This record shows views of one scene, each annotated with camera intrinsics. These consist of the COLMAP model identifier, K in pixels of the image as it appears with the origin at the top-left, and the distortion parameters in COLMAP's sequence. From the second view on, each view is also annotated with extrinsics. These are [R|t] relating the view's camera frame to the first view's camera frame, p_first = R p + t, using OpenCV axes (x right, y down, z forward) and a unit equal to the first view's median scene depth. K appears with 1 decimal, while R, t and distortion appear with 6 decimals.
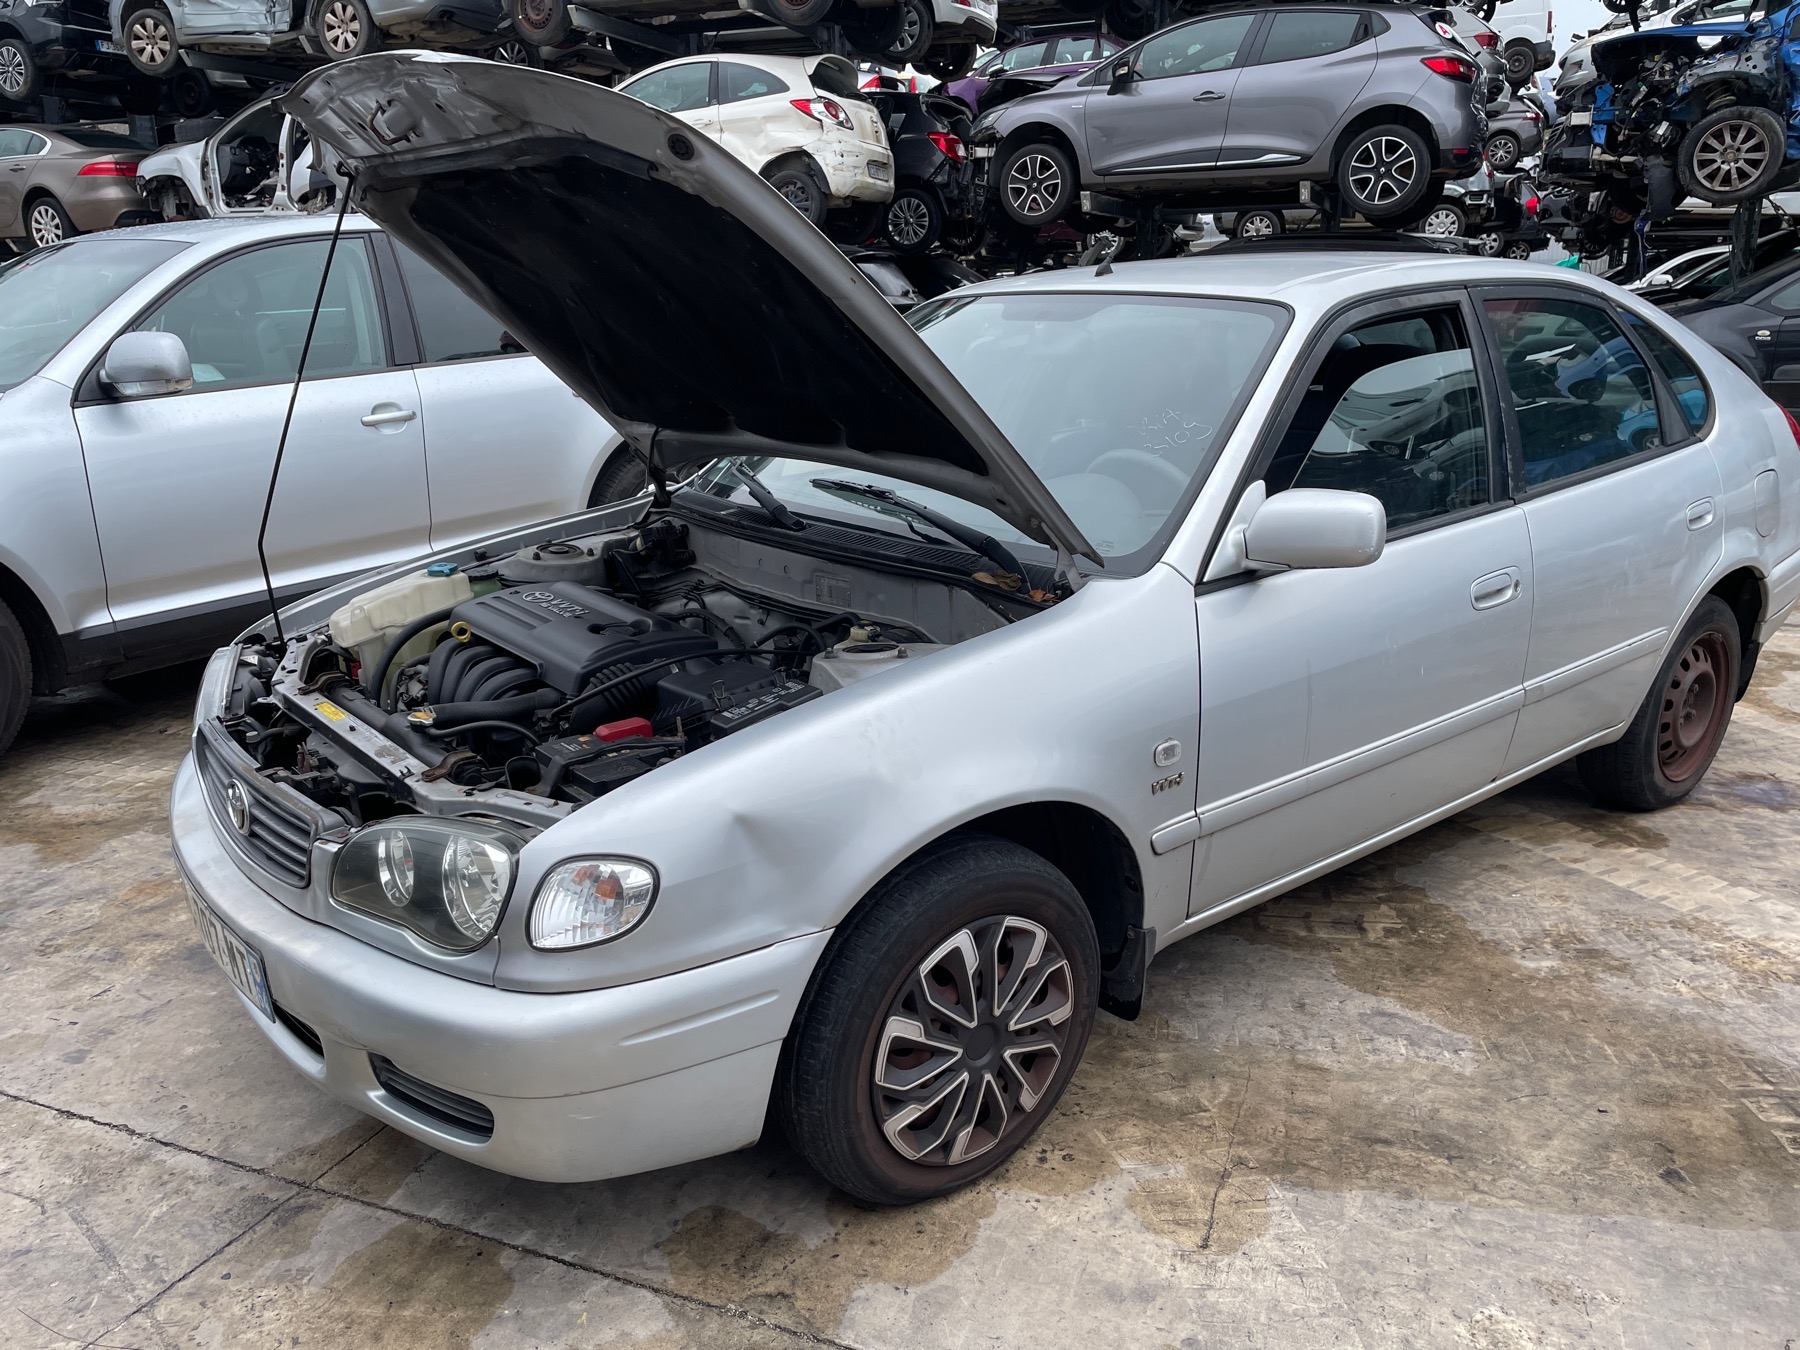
lens RADIAL K [[1374.8, 0, 893.3], [0, 1374.8, 675.7], [0, 0, 1]] dist [-0.001971, -0.021086]
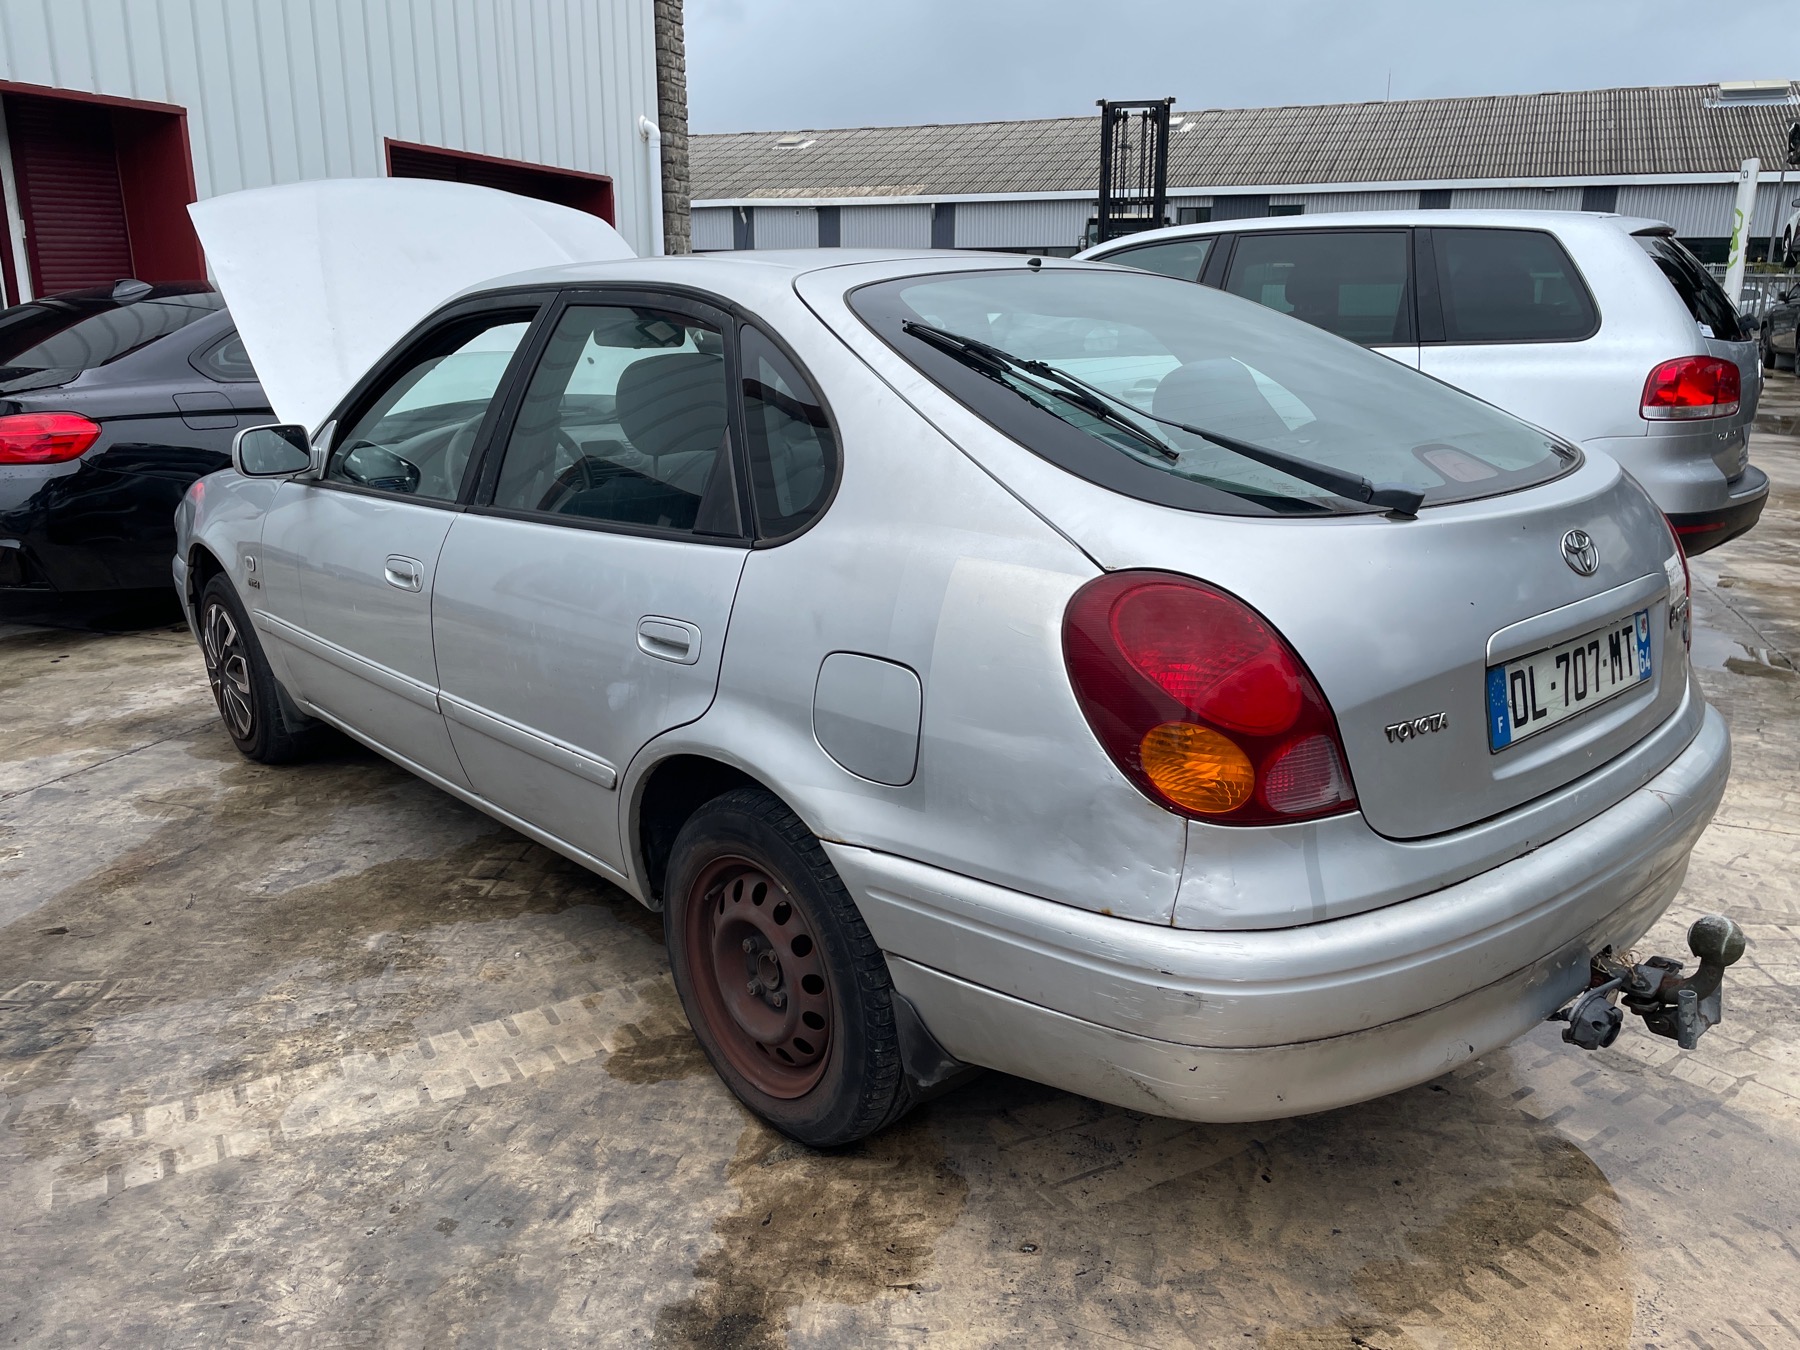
lens RADIAL K [[1374.8, 0, 898.6], [0, 1374.8, 670.6], [0, 0, 1]] dist [-0.001971, -0.021086]
pose [[0.074246, 0.282768, -0.956310, 1.342031], [-0.278964, 0.926562, 0.252314, -0.327316], [0.957427, 0.248043, 0.147676, 1.103876]]
